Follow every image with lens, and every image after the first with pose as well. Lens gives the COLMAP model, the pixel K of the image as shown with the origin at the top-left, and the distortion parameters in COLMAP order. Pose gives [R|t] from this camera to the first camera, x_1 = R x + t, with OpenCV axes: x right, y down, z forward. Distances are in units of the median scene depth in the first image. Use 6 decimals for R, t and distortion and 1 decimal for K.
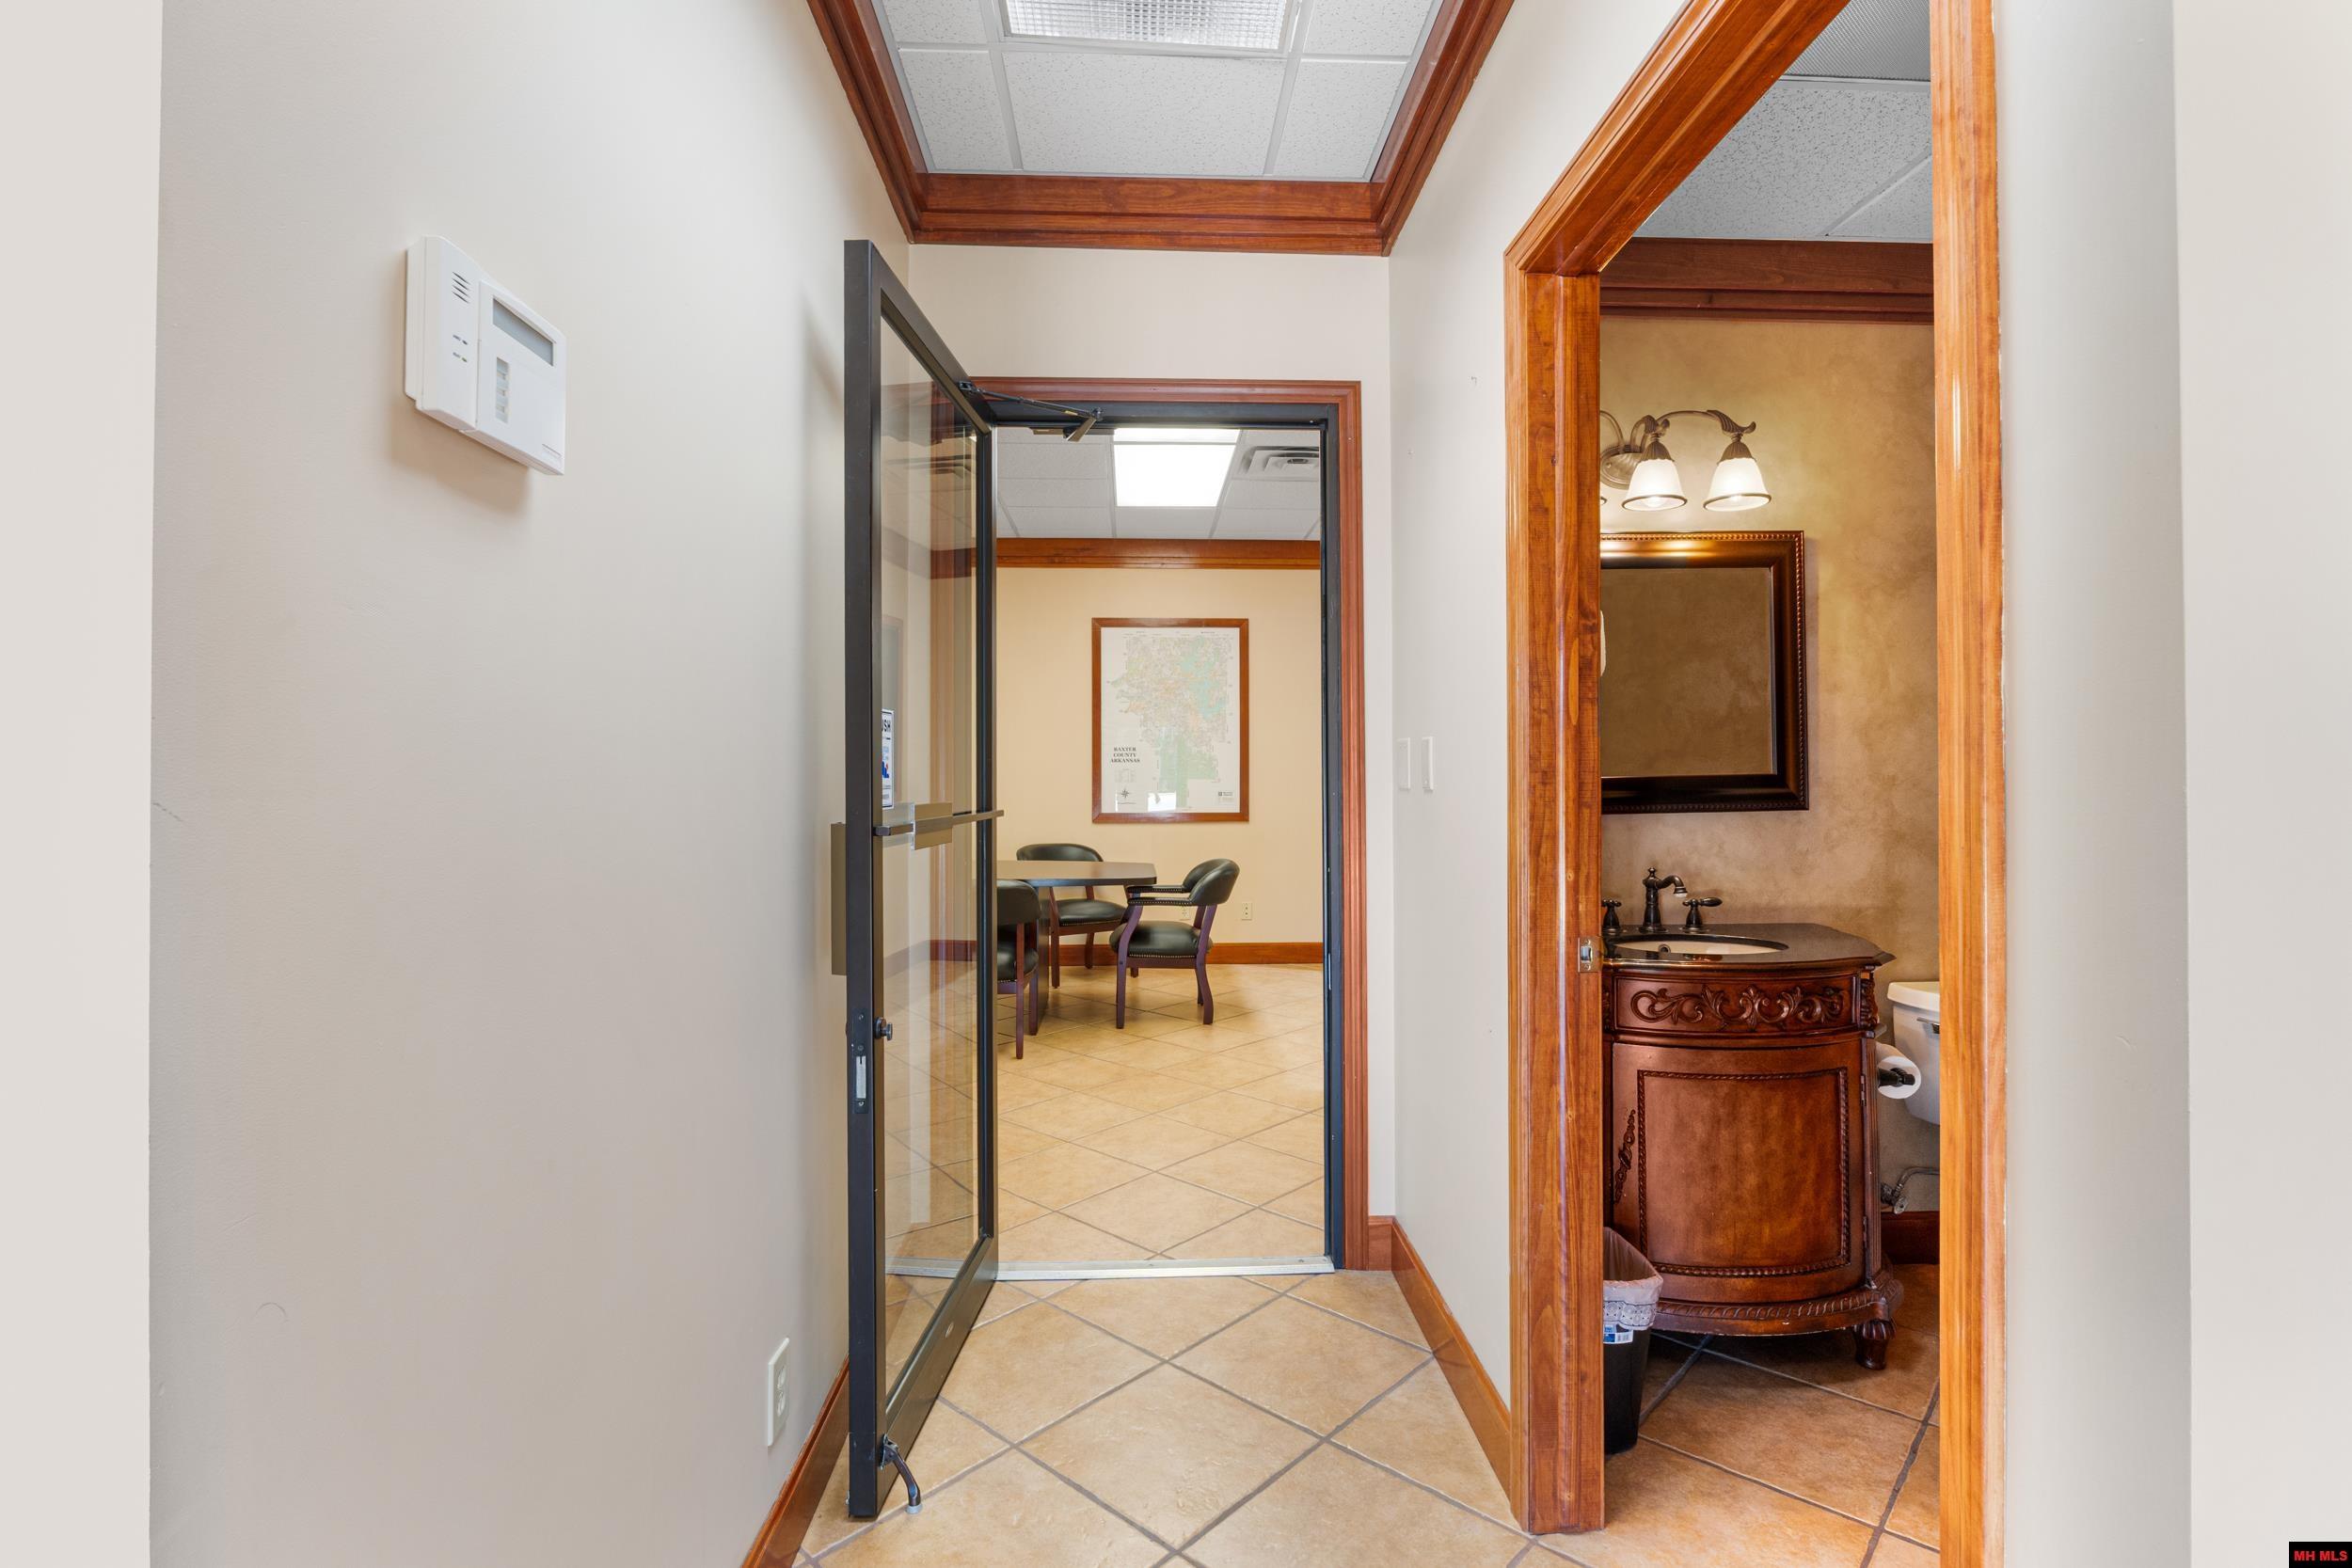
lens RADIAL K [[1075.1, 0, 1185.9], [0, 1075.1, 763.1], [0, 0, 1]] dist [-0.011502, 0.000514]
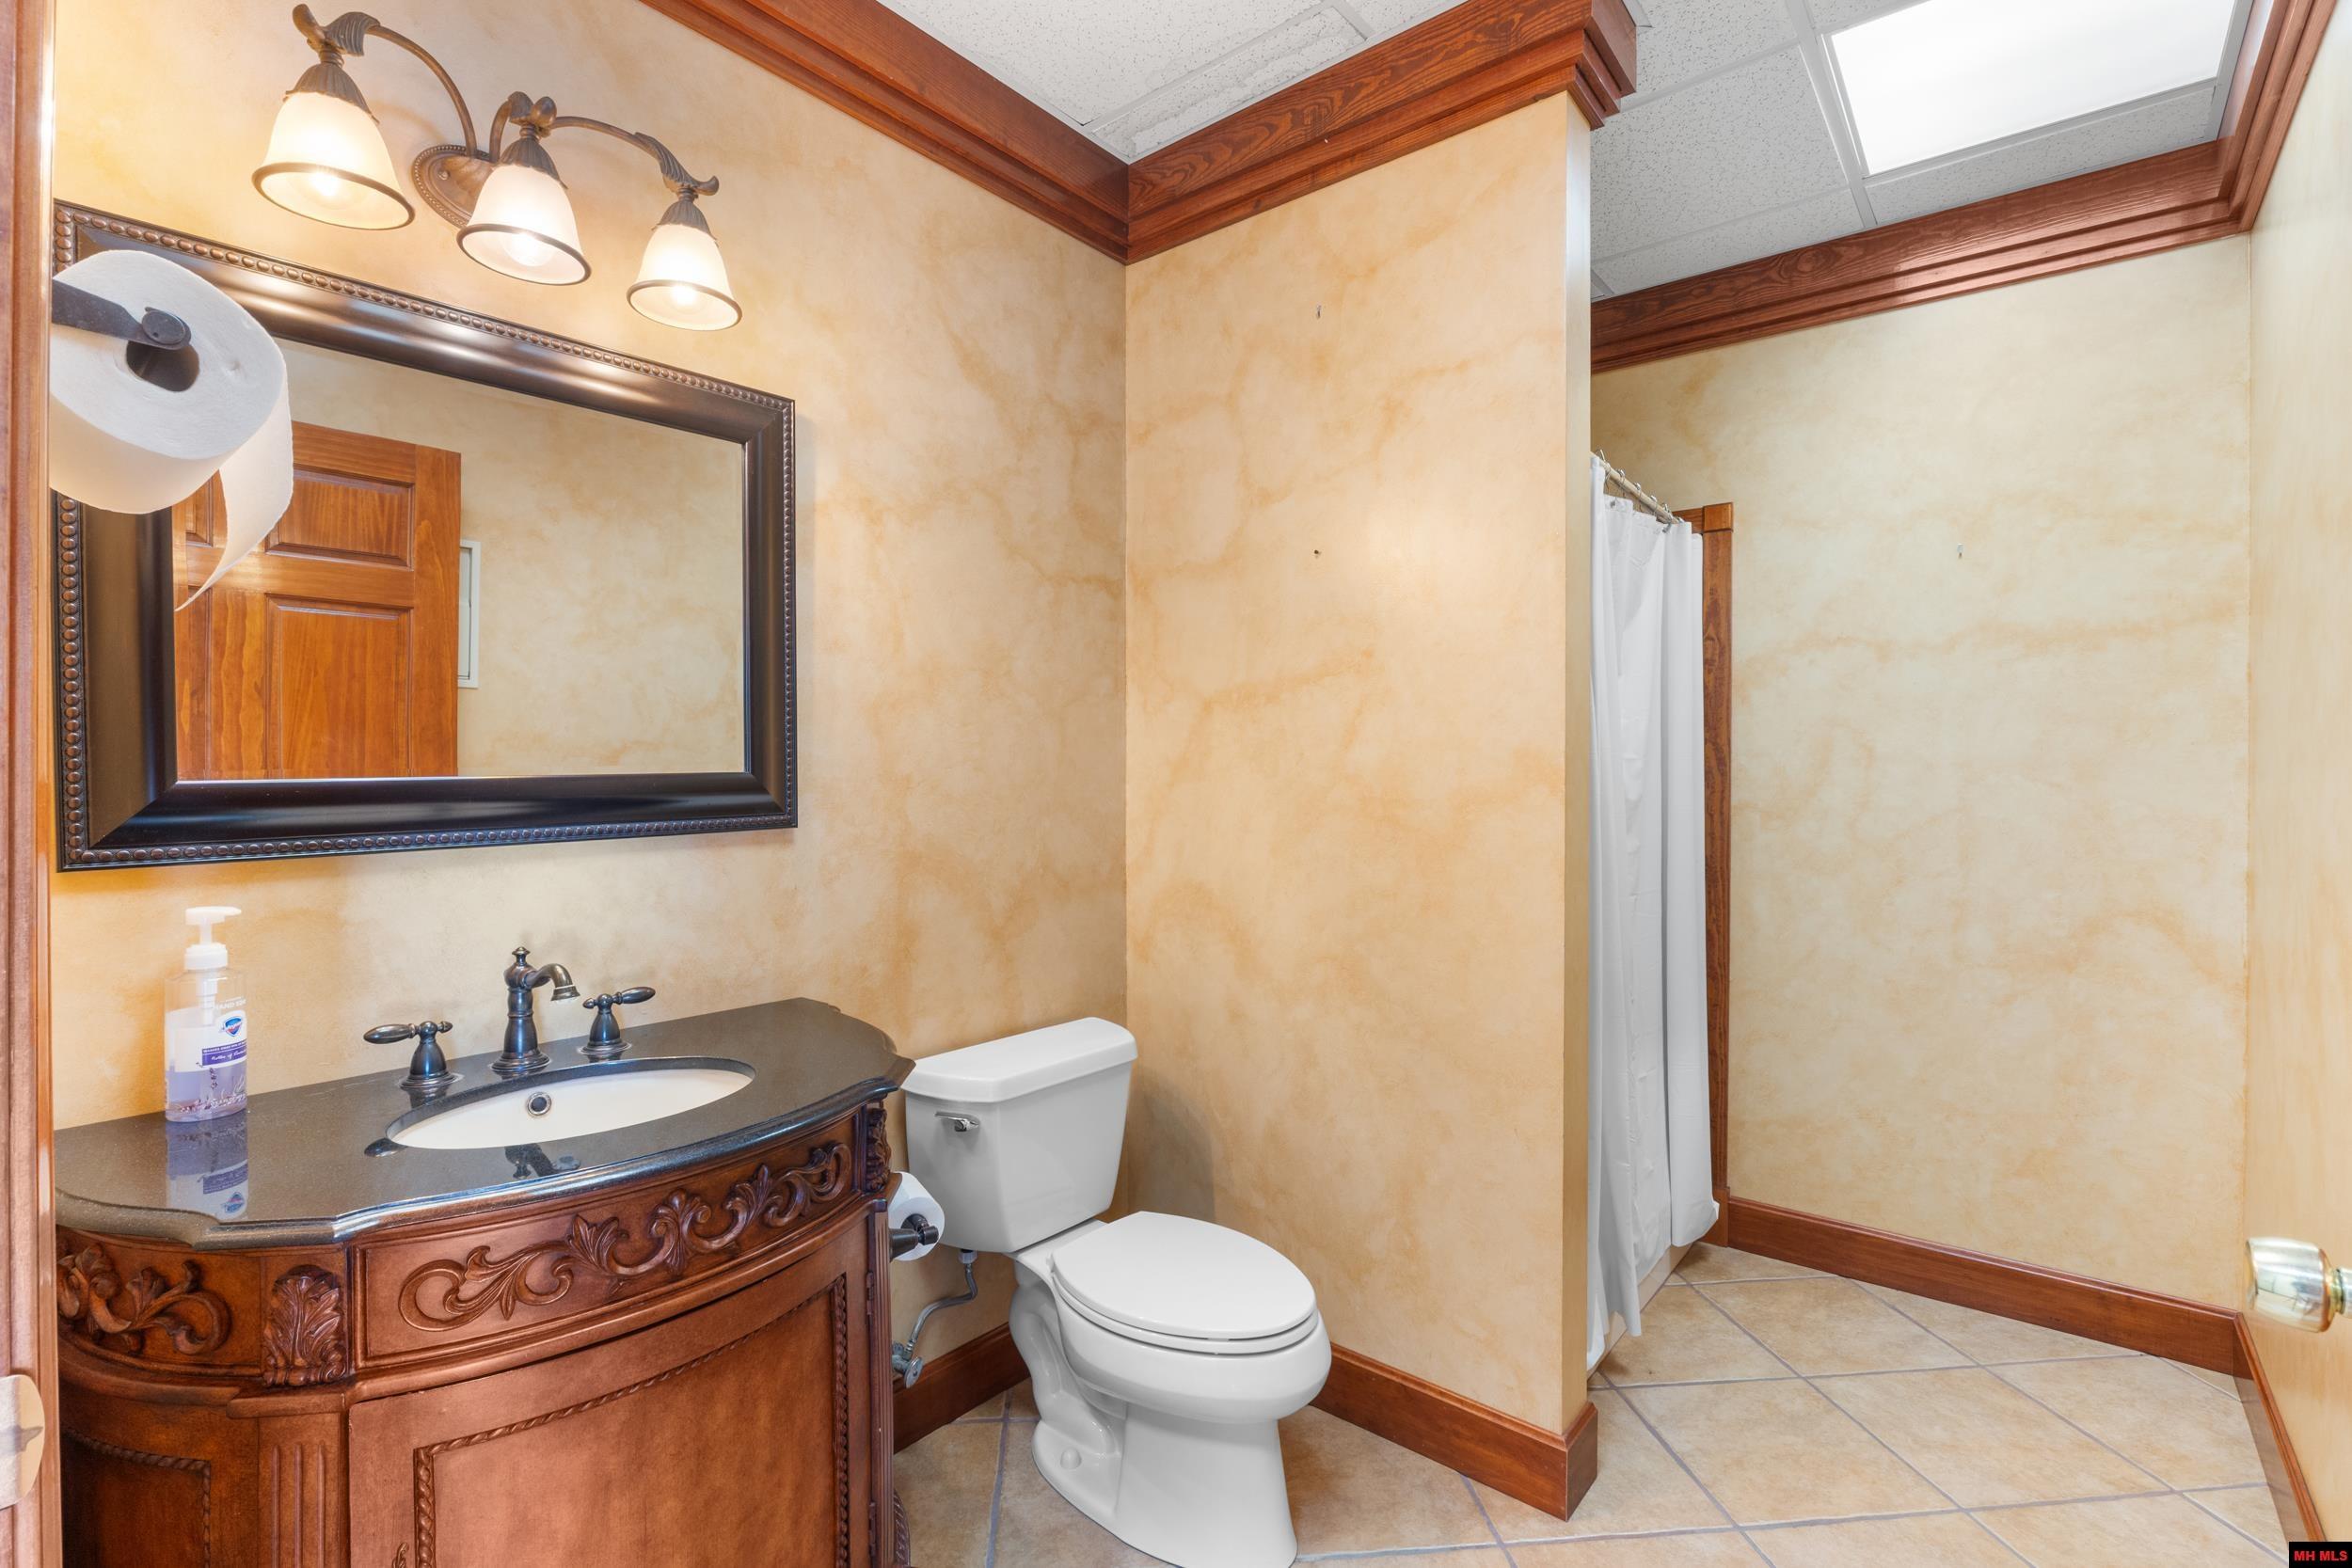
lens RADIAL K [[1075.1, 0, 1175.8], [0, 1075.1, 768.2], [0, 0, 1]] dist [-0.011502, 0.000514]
pose [[0.666041, 0.004668, 0.745900, 0.261577], [-0.008874, 0.999959, 0.001665, 0.004179], [-0.745862, -0.007728, 0.666056, 0.415296]]
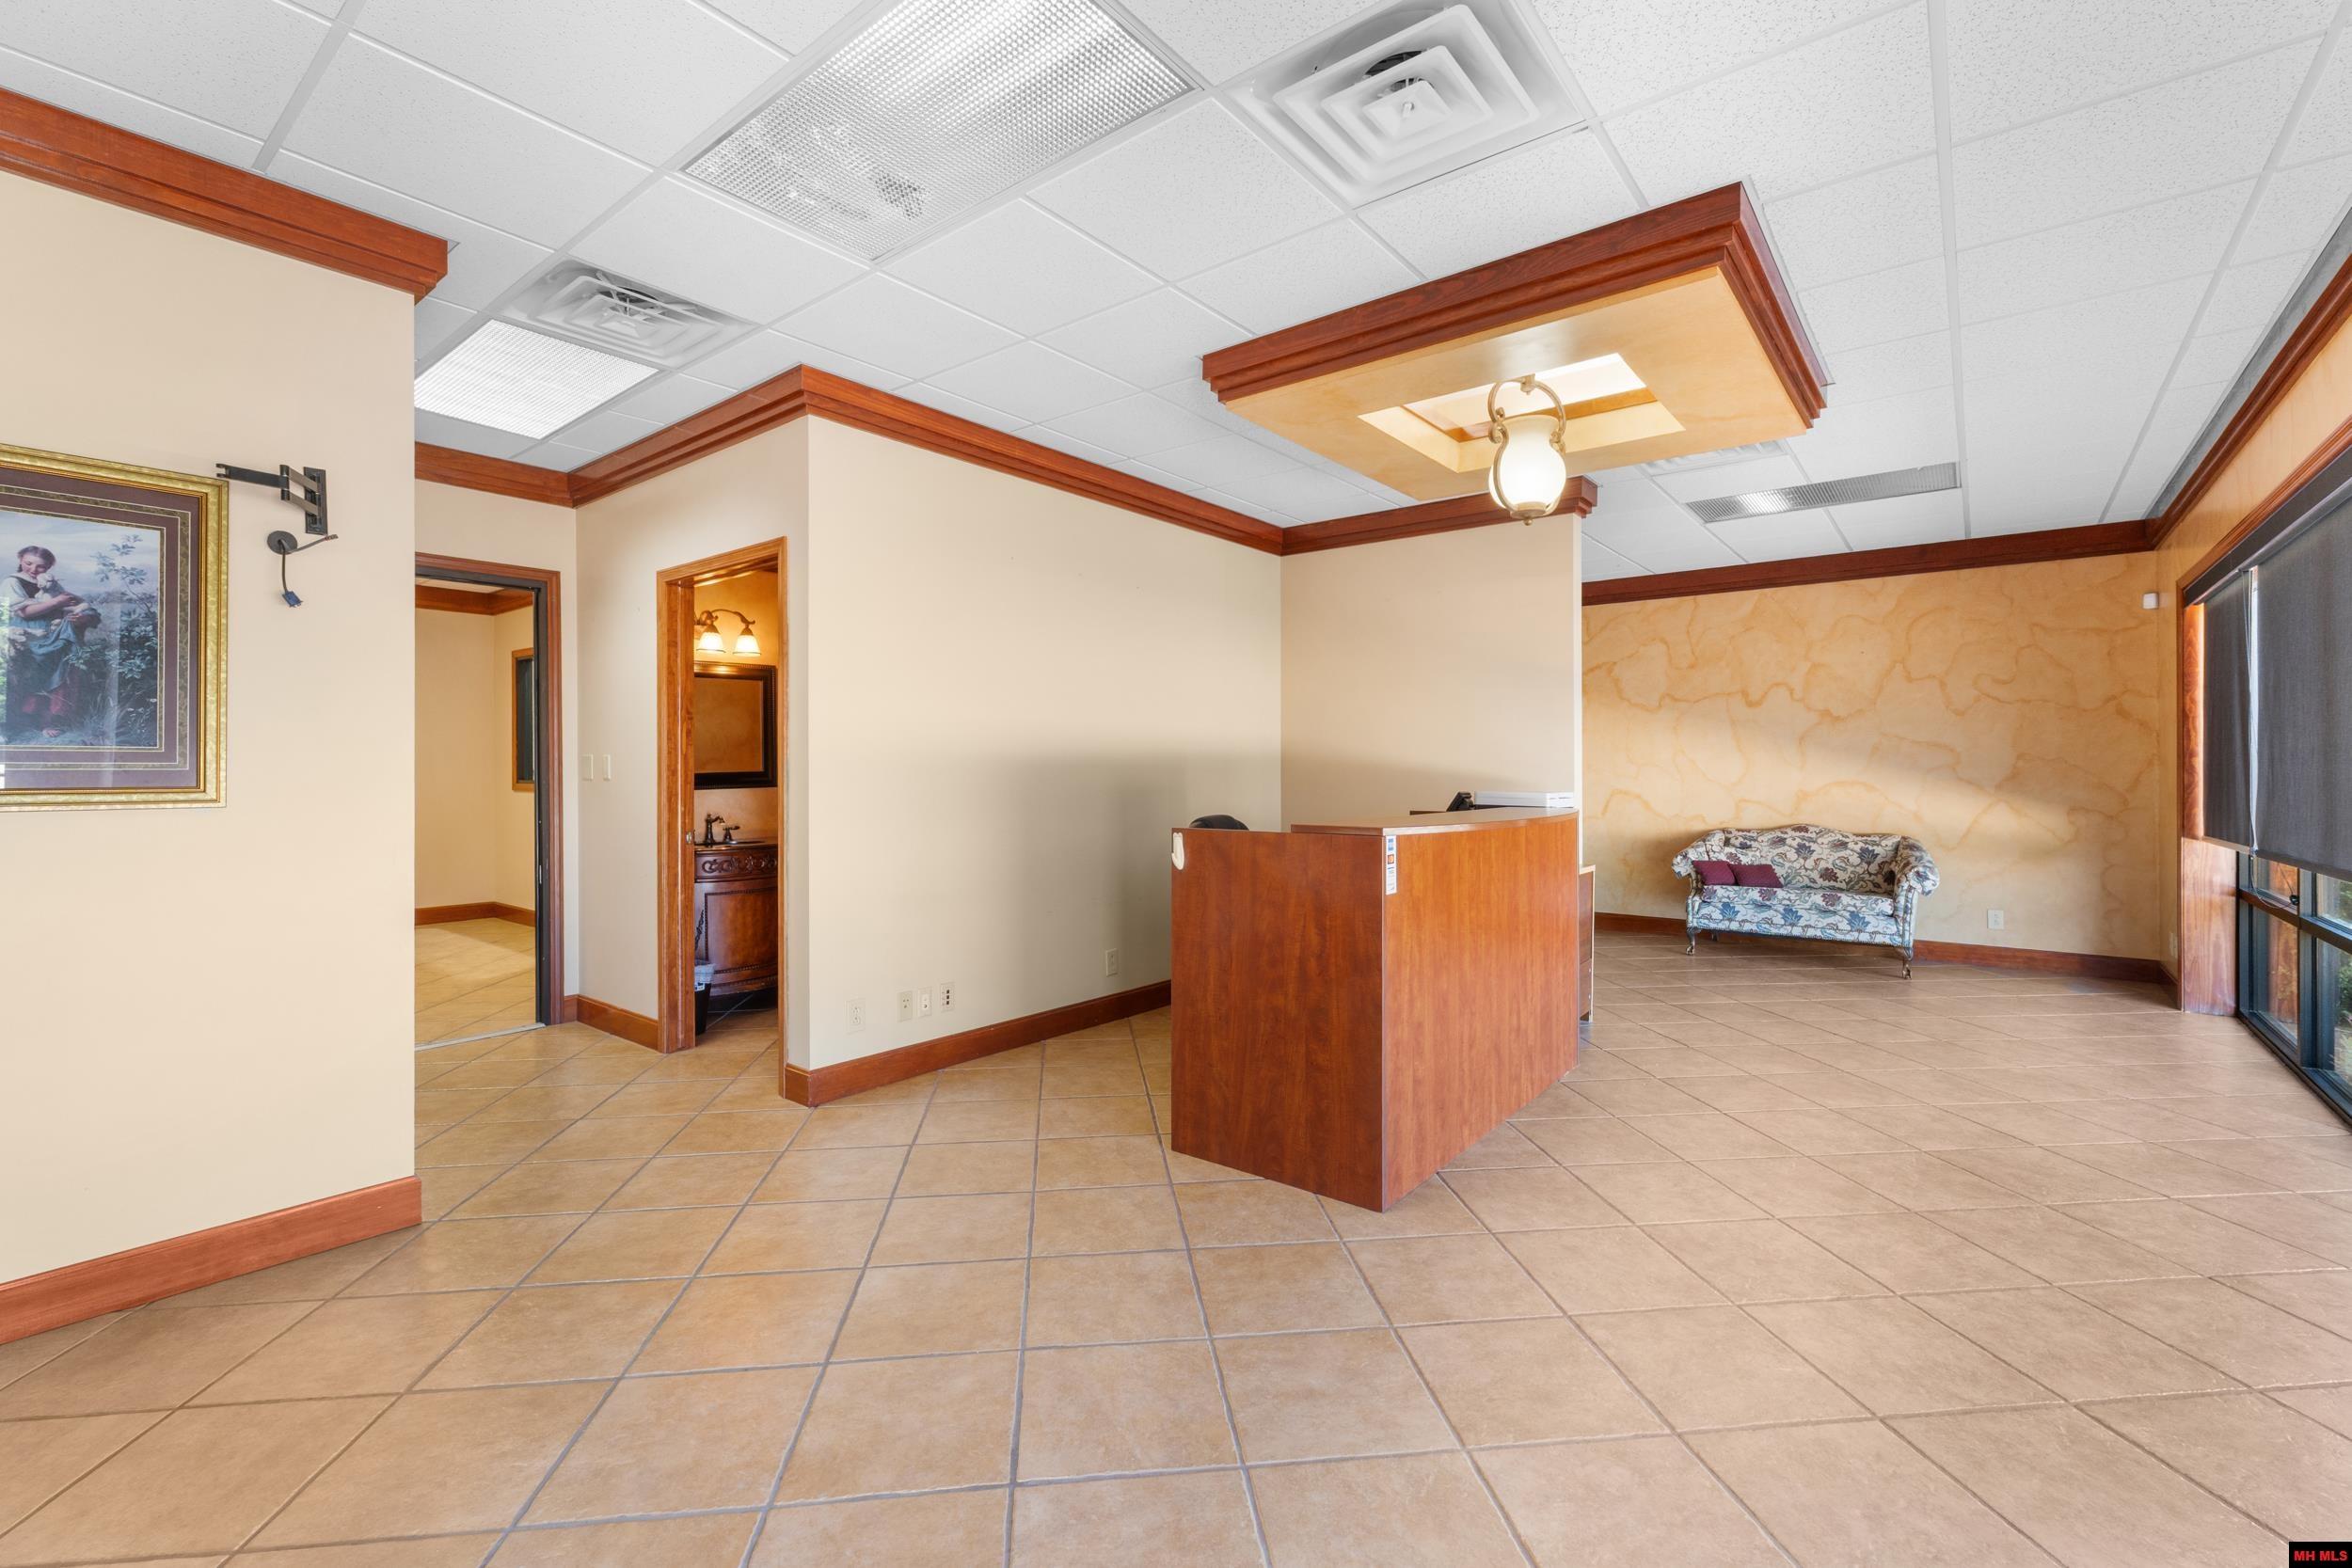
lens RADIAL K [[1008.7, 0, 1167.4], [0, 1008.7, 768.2], [0, 0, 1]] dist [0.008075, 0.000137]
pose [[0.656766, 0.000110, 0.754094, -0.535162], [-0.004530, 0.999983, 0.003799, -0.009725], [-0.754081, -0.005912, 0.656755, -1.121048]]
